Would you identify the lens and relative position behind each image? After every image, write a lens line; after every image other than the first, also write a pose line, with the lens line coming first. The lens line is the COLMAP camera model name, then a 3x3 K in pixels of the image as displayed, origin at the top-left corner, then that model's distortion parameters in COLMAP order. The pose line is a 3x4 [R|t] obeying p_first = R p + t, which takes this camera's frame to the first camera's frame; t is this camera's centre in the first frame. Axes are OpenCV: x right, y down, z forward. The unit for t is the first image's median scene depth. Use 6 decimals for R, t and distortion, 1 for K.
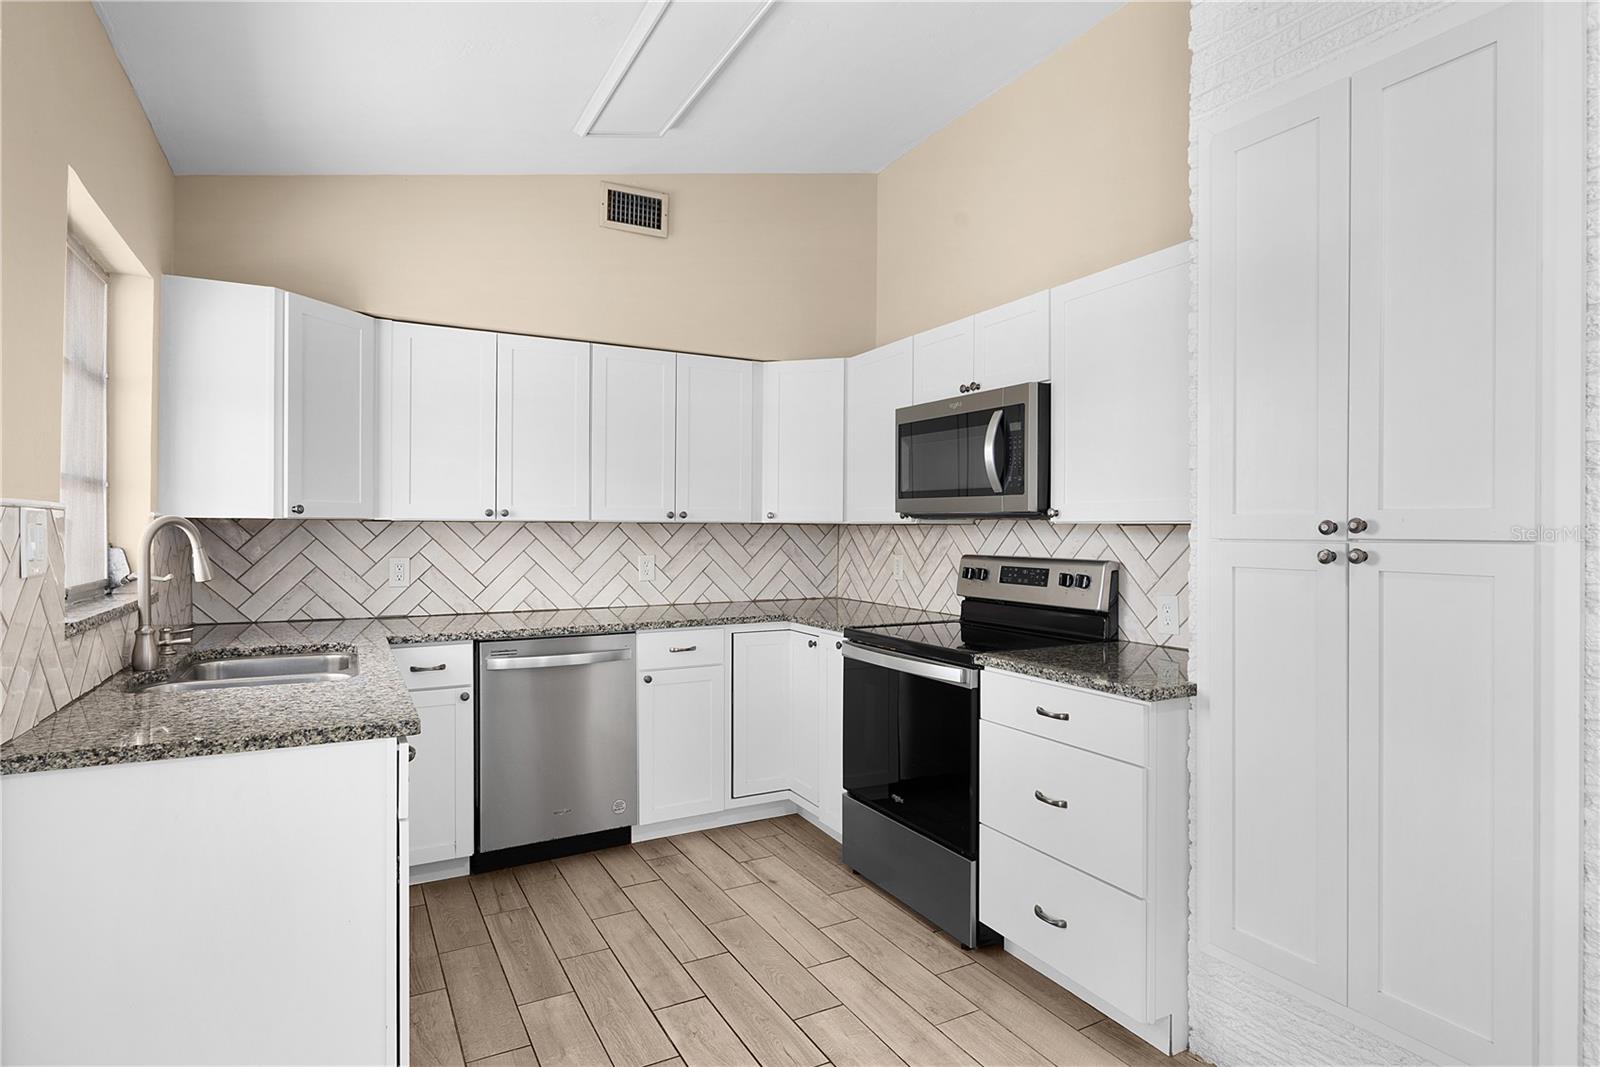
lens RADIAL K [[849.6, 0, 800.0], [0, 849.6, 533.5], [0, 0, 1]] dist [-0.007136, -0.000142]
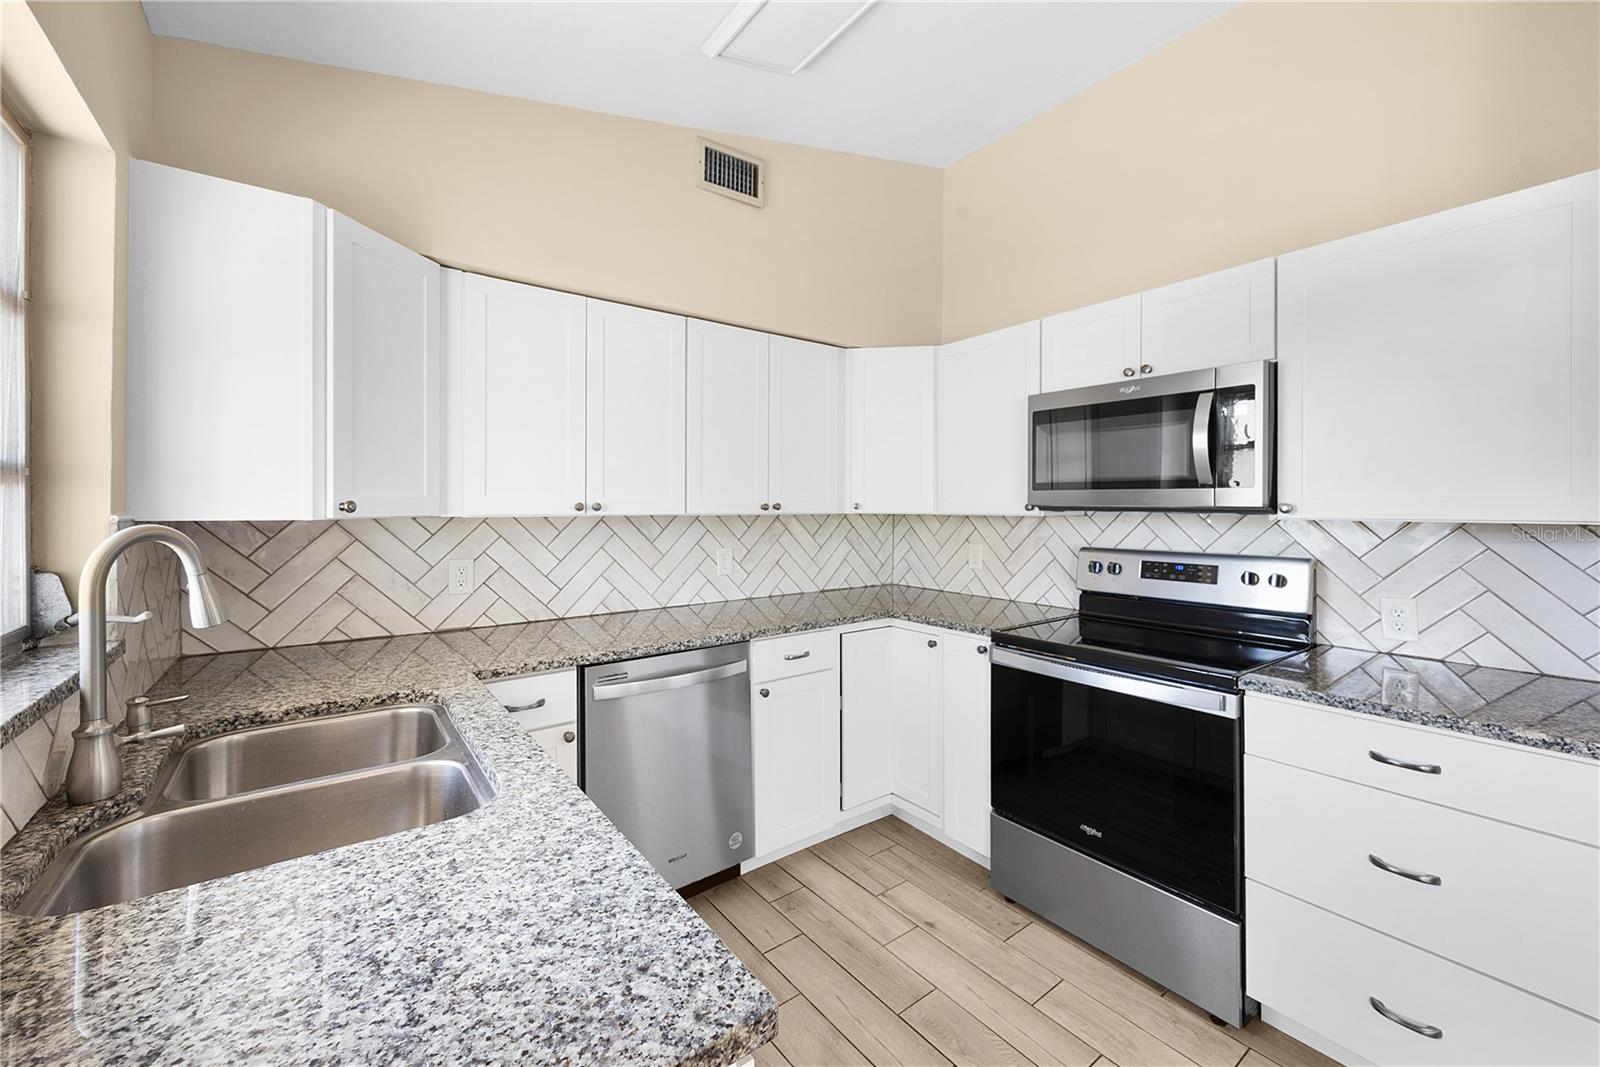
lens RADIAL K [[645.4, 0, 805.1], [0, 645.4, 507.4], [0, 0, 1]] dist [0.001957, -0.000094]
pose [[0.988740, -0.004348, 0.149582, -0.251044], [0.005046, 0.999978, -0.004290, -0.020663], [-0.149560, 0.004996, 0.988740, 0.341595]]
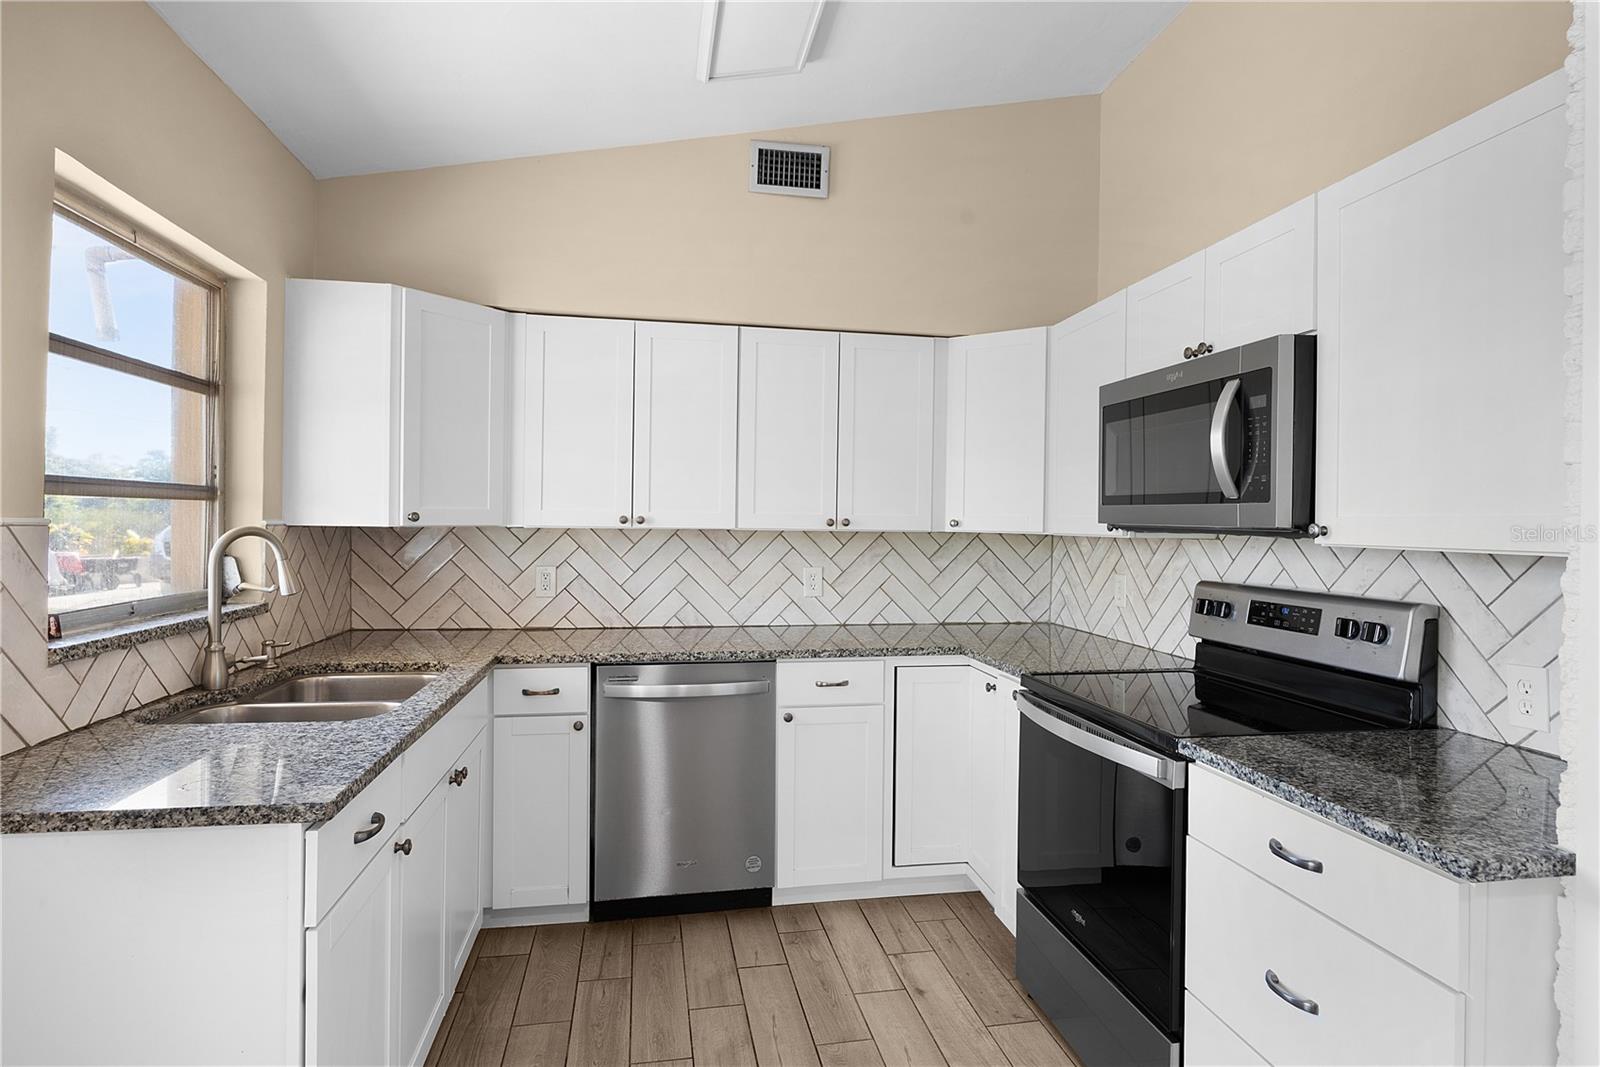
lens RADIAL K [[853.0, 0, 801.2], [0, 853.0, 526.7], [0, 0, 1]] dist [-0.006055, -0.000952]
pose [[0.949330, 0.009582, -0.314136, 0.104037], [-0.010799, 0.999939, -0.002134, -0.017945], [0.314097, 0.005419, 0.949376, 0.205810]]
